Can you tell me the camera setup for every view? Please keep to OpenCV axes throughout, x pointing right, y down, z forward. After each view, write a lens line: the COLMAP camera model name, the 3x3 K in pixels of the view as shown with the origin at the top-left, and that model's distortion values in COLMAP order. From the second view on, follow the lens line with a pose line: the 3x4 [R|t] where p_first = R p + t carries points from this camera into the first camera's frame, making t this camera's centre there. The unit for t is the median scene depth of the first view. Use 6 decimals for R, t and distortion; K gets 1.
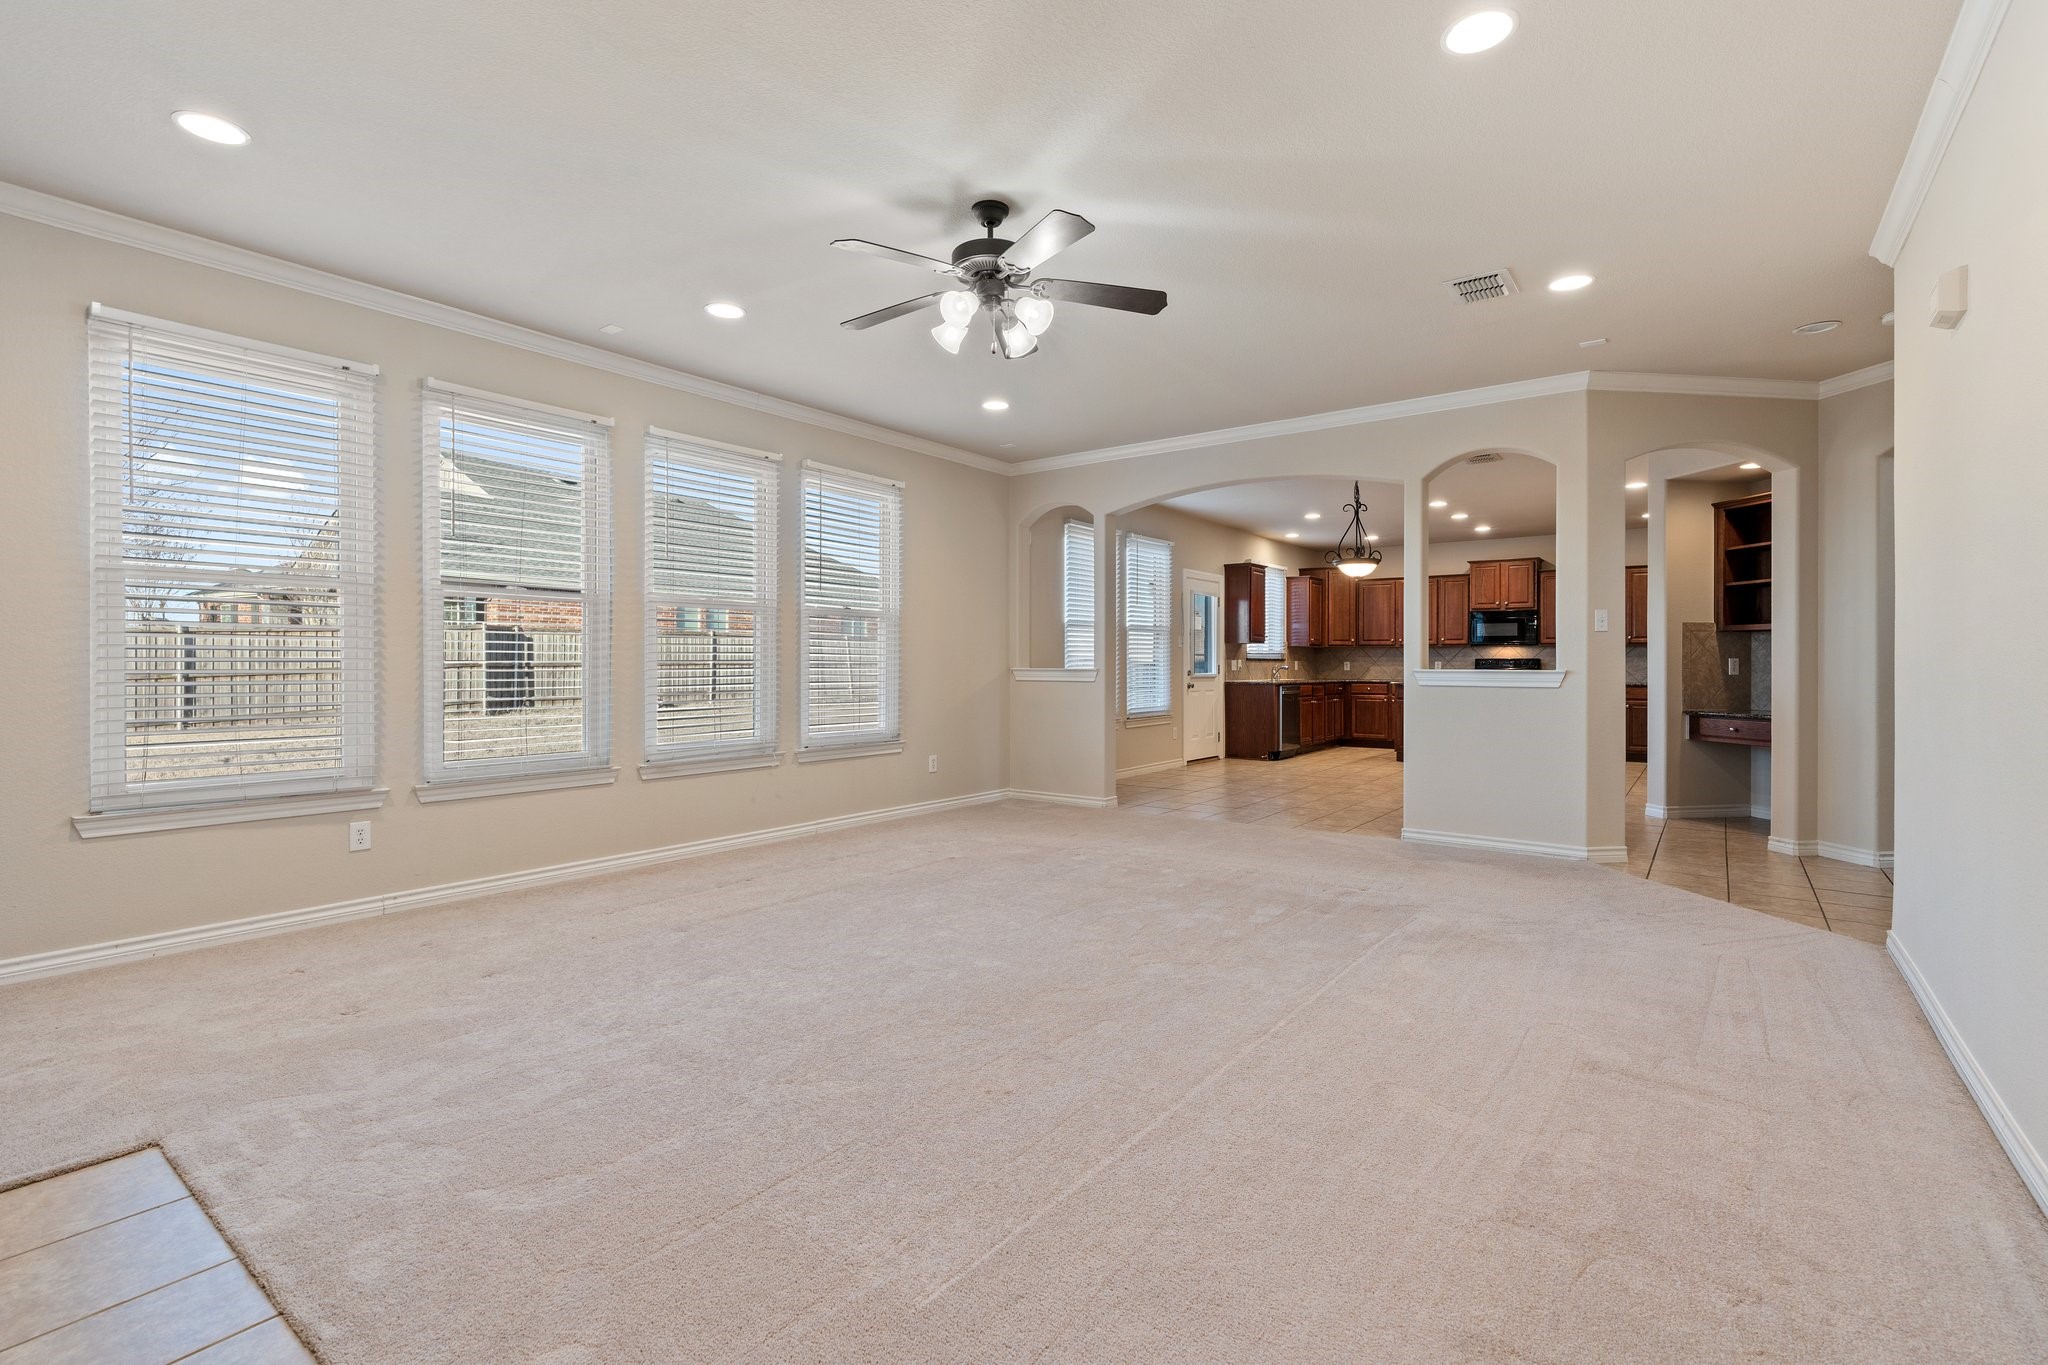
lens RADIAL K [[919.0, 0, 1037.4], [0, 919.0, 668.8], [0, 0, 1]] dist [-0.007481, 0.002702]
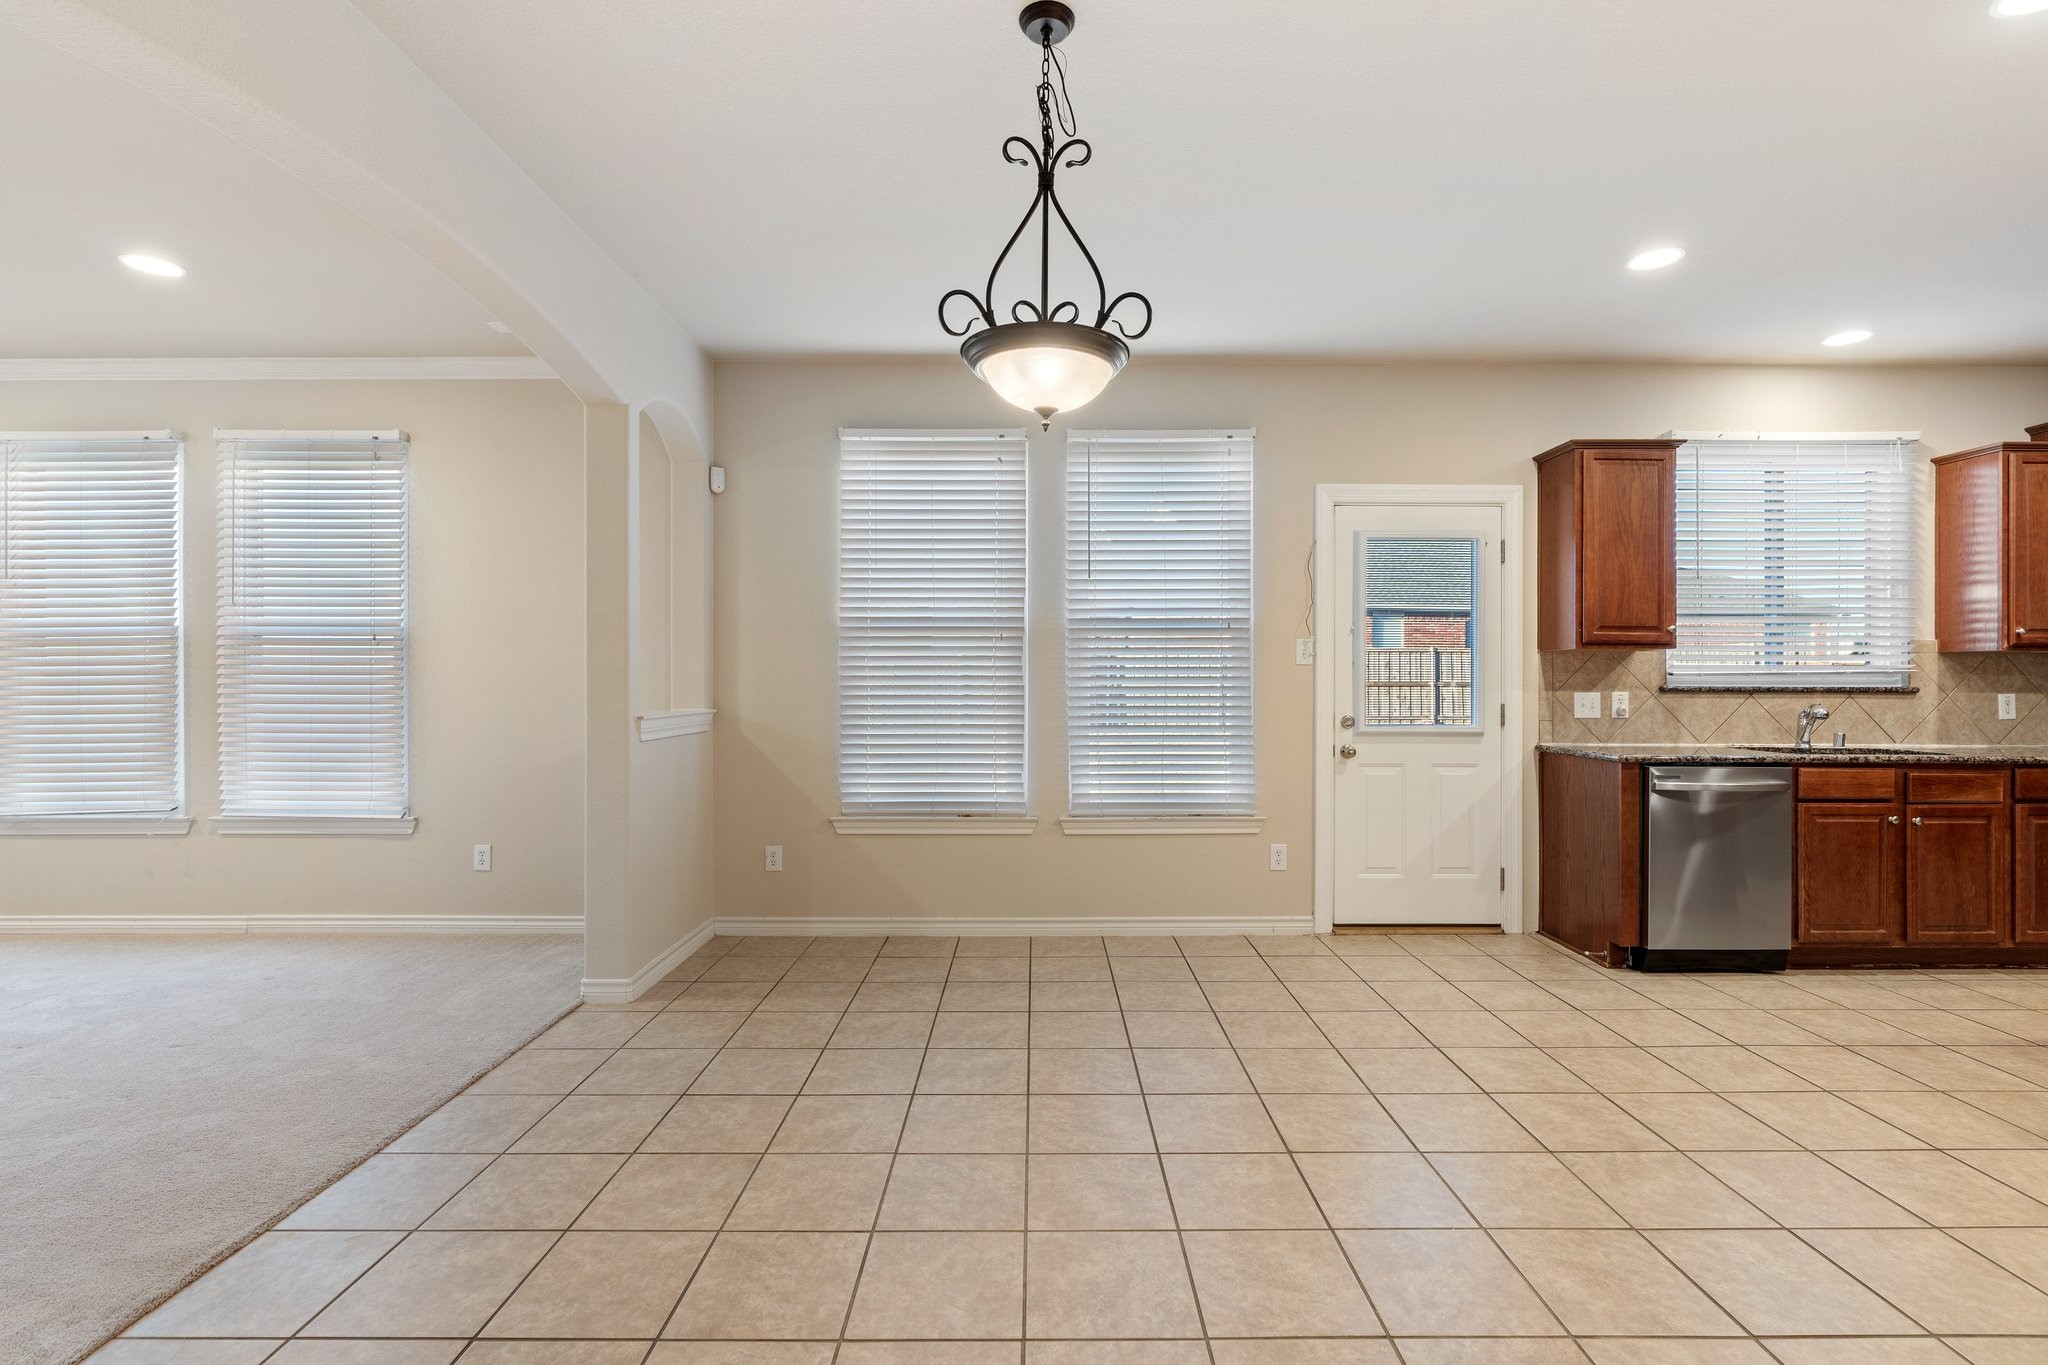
lens RADIAL K [[919.0, 0, 1047.6], [0, 919.0, 678.7], [0, 0, 1]] dist [-0.007481, 0.002702]
pose [[0.599663, -0.001157, -0.800251, 0.398452], [-0.004374, 0.999979, -0.004724, -0.012763], [0.800240, 0.006333, 0.599646, 0.581717]]
